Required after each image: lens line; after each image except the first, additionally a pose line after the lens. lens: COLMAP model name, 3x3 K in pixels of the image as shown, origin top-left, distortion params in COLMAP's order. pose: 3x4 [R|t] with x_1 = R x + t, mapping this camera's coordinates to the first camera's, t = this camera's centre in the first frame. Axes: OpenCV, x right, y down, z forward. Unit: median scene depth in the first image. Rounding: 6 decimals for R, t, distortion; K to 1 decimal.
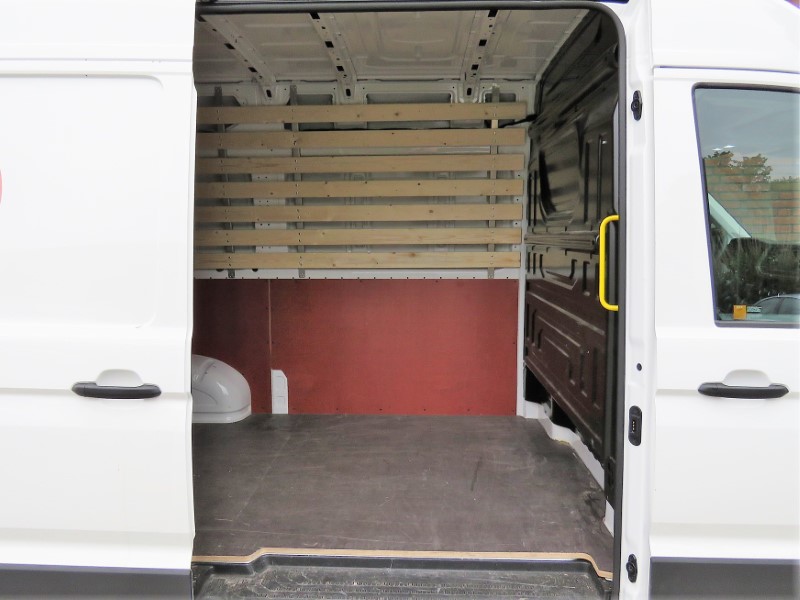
lens RADIAL K [[503.6, 0, 400.0], [0, 503.6, 300.0], [0, 0, 1]] dist [0.000507, -0.000005]
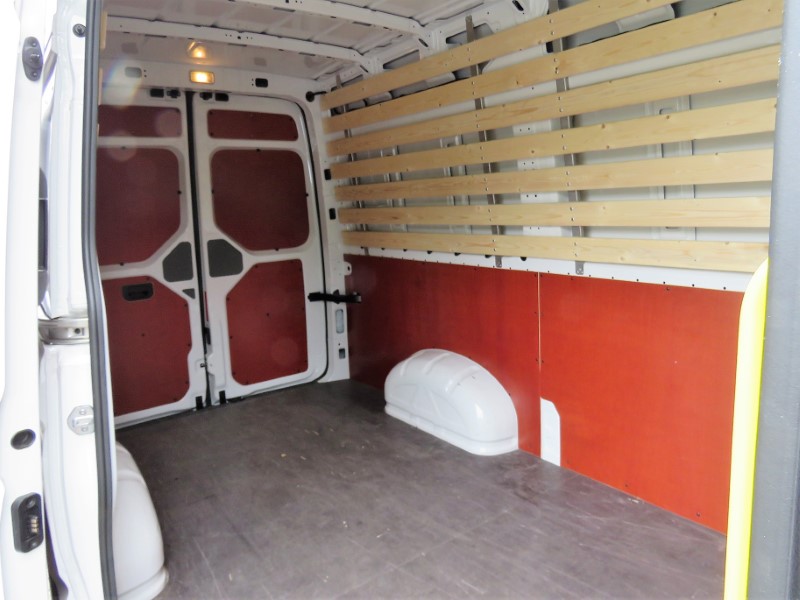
lens RADIAL K [[547.1, 0, 399.2], [0, 547.1, 275.6], [0, 0, 1]] dist [-0.002619, -0.000004]
pose [[0.638871, 0.081407, -0.764995, 0.205492], [-0.053988, 0.996678, 0.060974, -0.074986], [0.767417, 0.002346, 0.641144, 0.364082]]
